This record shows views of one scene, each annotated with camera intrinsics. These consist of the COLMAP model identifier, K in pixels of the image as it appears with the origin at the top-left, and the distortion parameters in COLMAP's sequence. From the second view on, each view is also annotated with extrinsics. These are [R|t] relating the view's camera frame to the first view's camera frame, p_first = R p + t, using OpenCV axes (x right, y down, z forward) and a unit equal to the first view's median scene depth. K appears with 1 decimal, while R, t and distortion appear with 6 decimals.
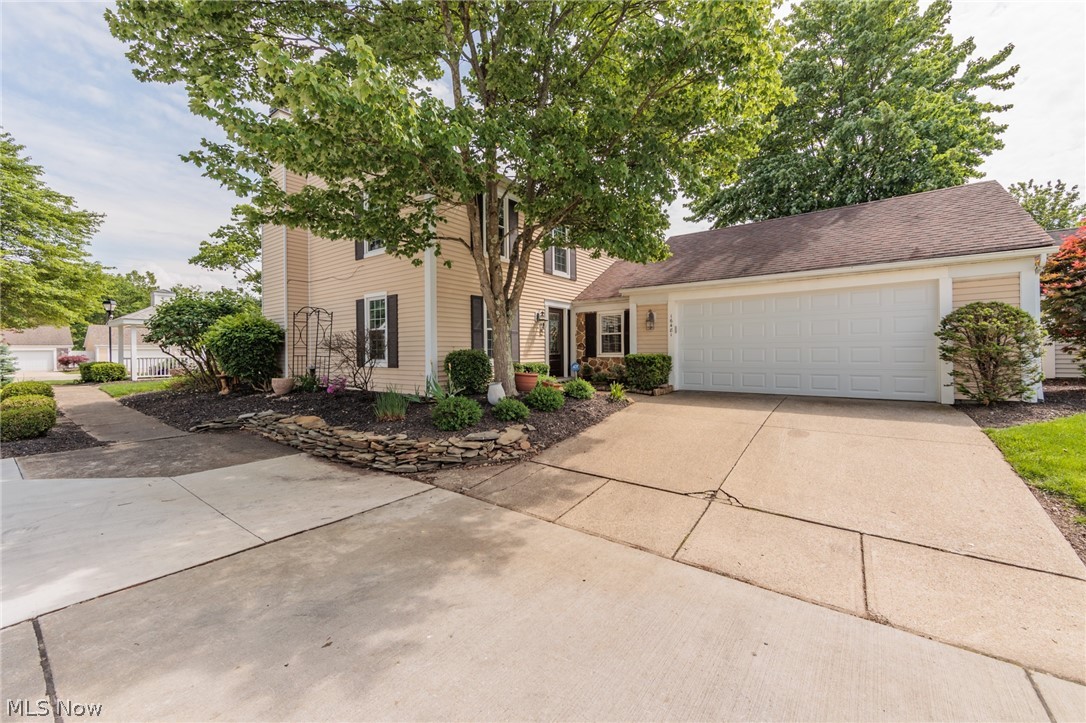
lens RADIAL K [[422.1, 0, 547.7], [0, 422.1, 359.6], [0, 0, 1]] dist [-0.001539, -0.000535]
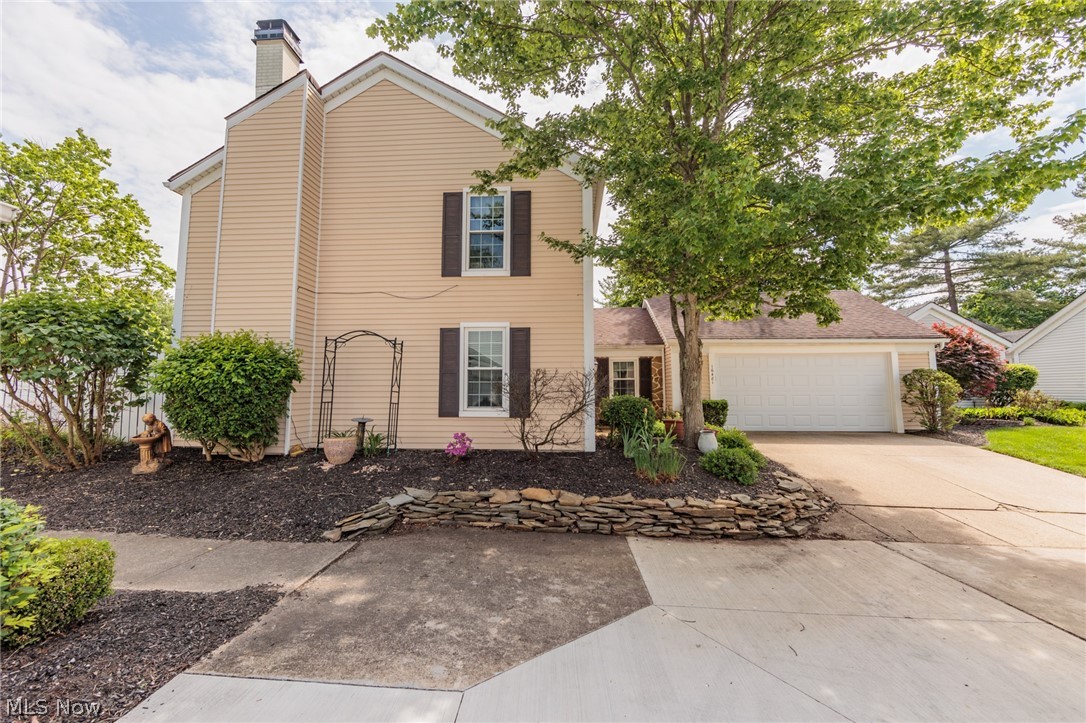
lens RADIAL K [[422.1, 0, 547.7], [0, 422.1, 359.6], [0, 0, 1]] dist [-0.001539, -0.000535]
pose [[0.840396, 0.049582, 0.539700, -0.962147], [0.002241, 0.995480, -0.094945, -0.016949], [-0.541968, 0.081001, 0.836486, 0.370004]]
